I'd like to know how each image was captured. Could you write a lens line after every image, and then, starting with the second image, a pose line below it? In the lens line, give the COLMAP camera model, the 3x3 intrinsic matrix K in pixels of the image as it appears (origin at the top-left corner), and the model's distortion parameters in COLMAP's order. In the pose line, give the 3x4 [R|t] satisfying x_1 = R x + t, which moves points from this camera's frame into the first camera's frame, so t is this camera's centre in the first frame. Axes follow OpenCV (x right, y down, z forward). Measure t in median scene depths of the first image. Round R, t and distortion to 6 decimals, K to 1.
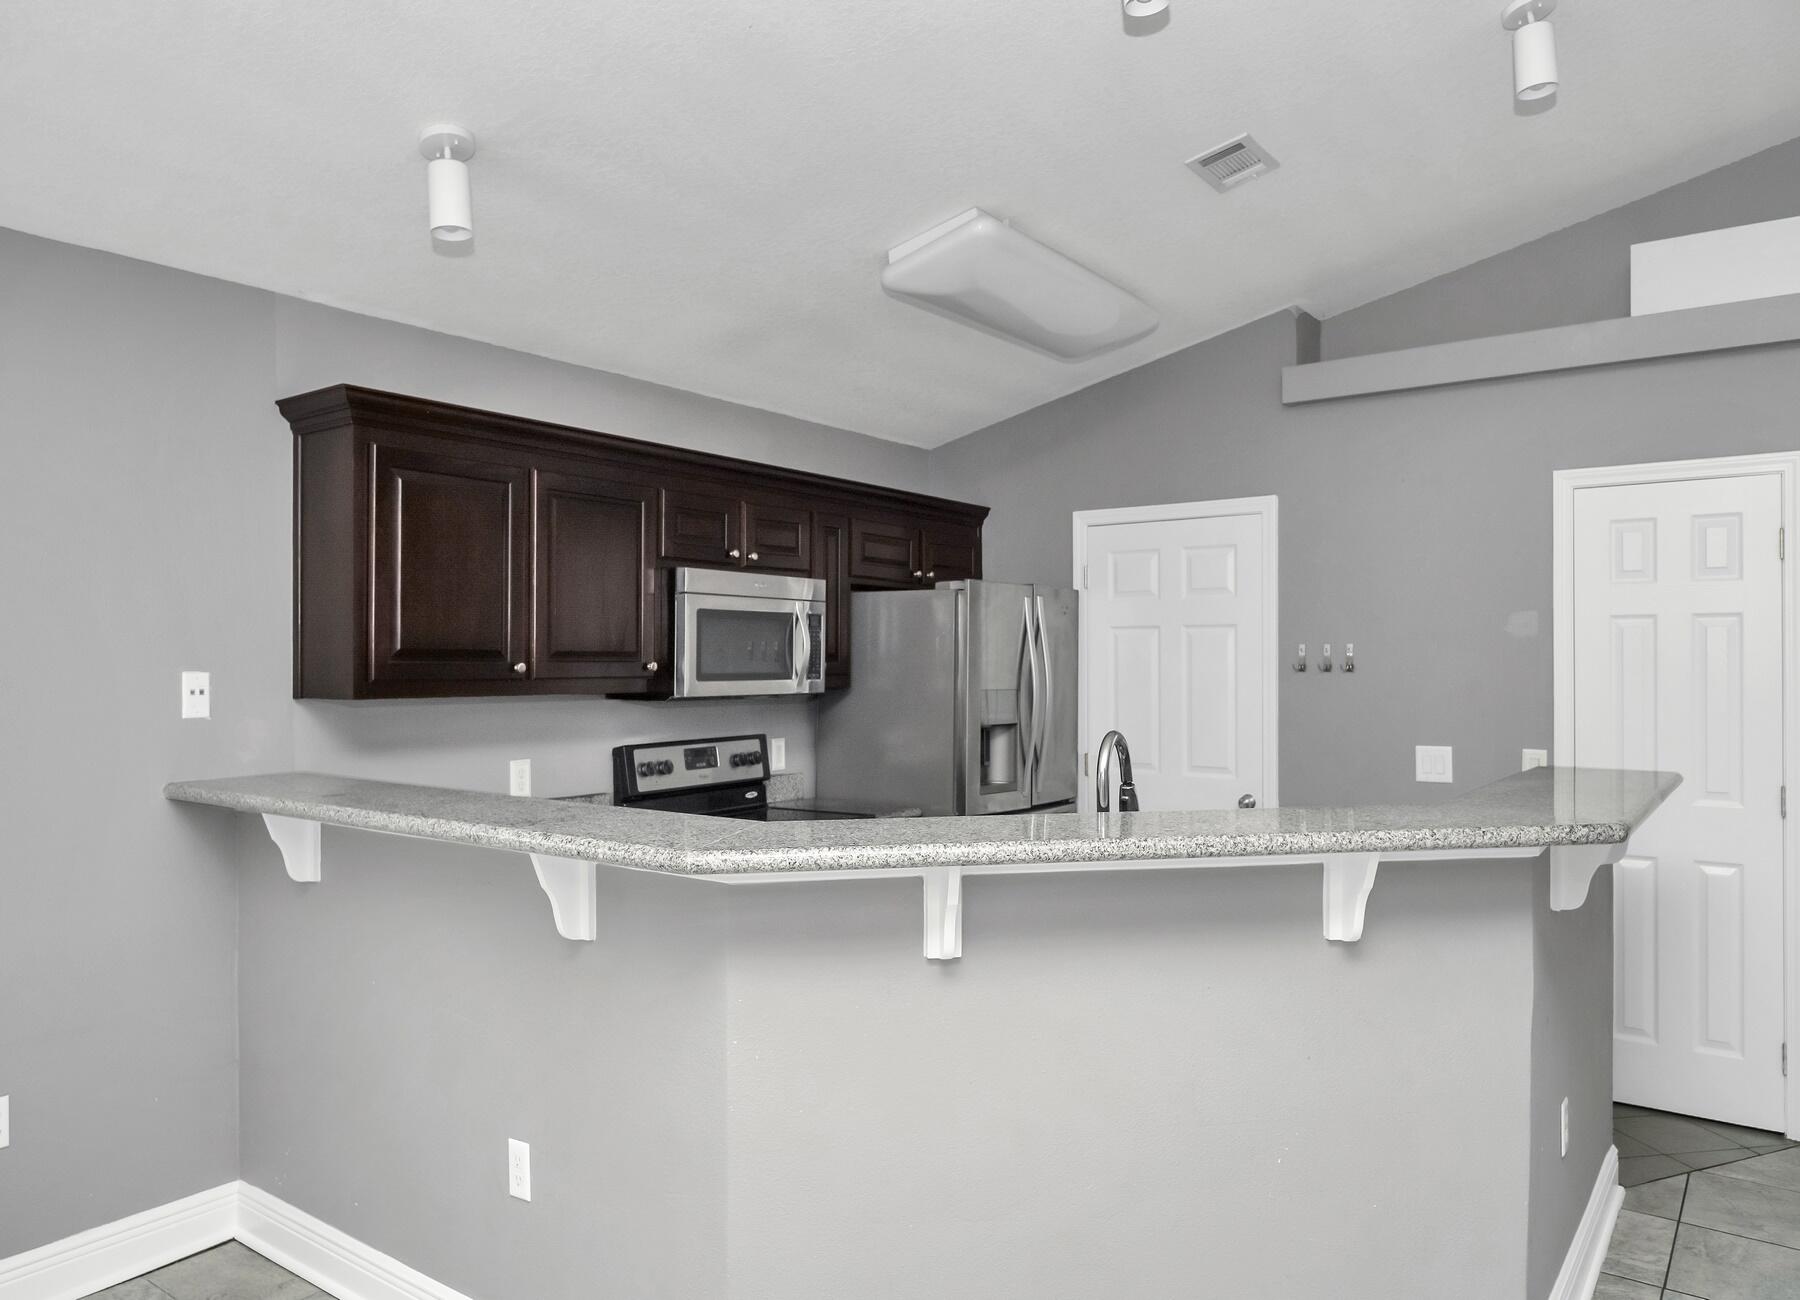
lens RADIAL K [[1242.1, 0, 900.0], [0, 1242.1, 650.0], [0, 0, 1]] dist [-0.000218, 0.000773]
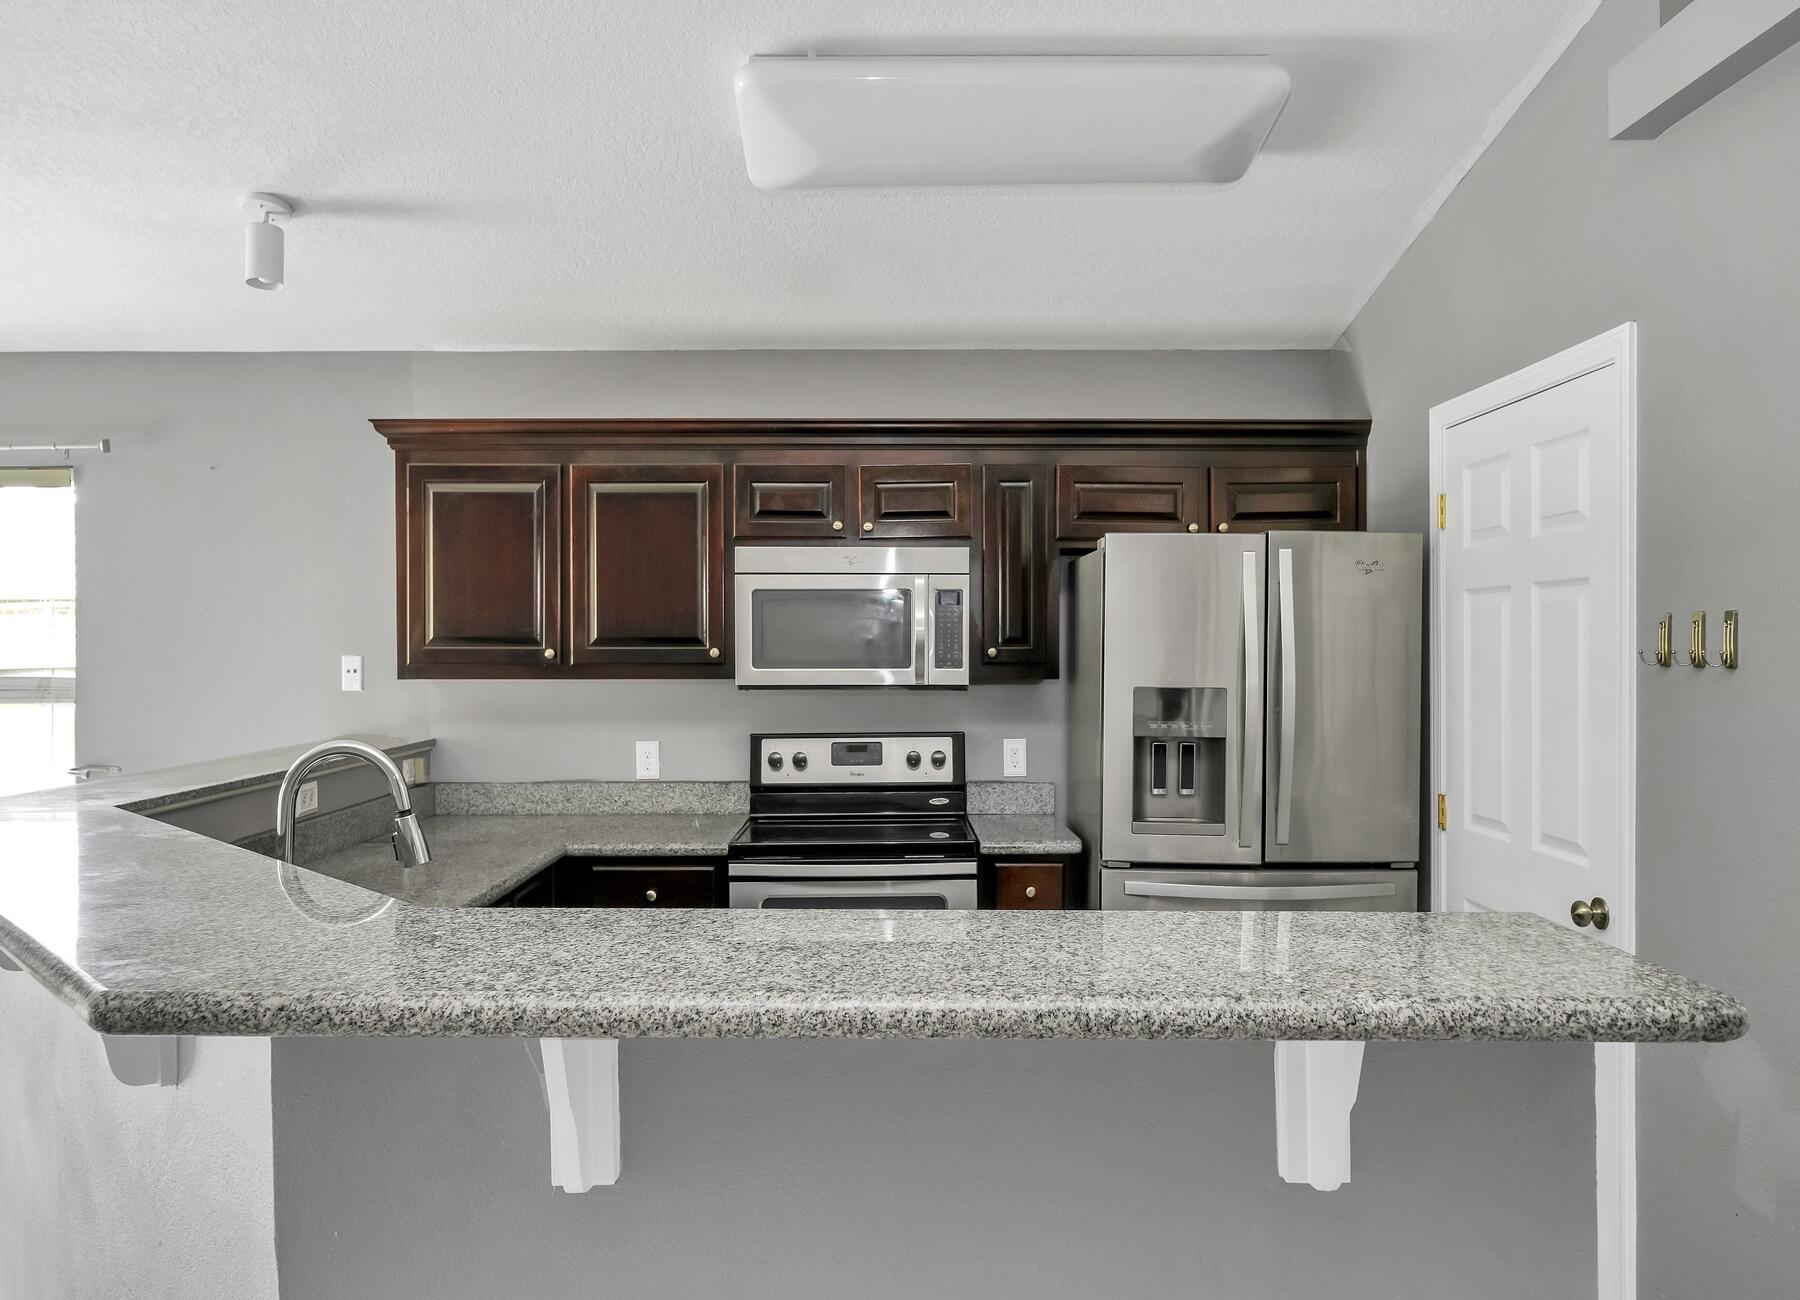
lens RADIAL K [[1234.8, 0, 895.1], [0, 1234.8, 595.5], [0, 0, 1]] dist [0.003337, 0.000946]
pose [[0.592848, -0.031285, -0.804706, 0.592646], [0.010338, 0.999458, -0.031240, 0.000662], [0.805248, 0.010202, 0.592850, 0.500604]]
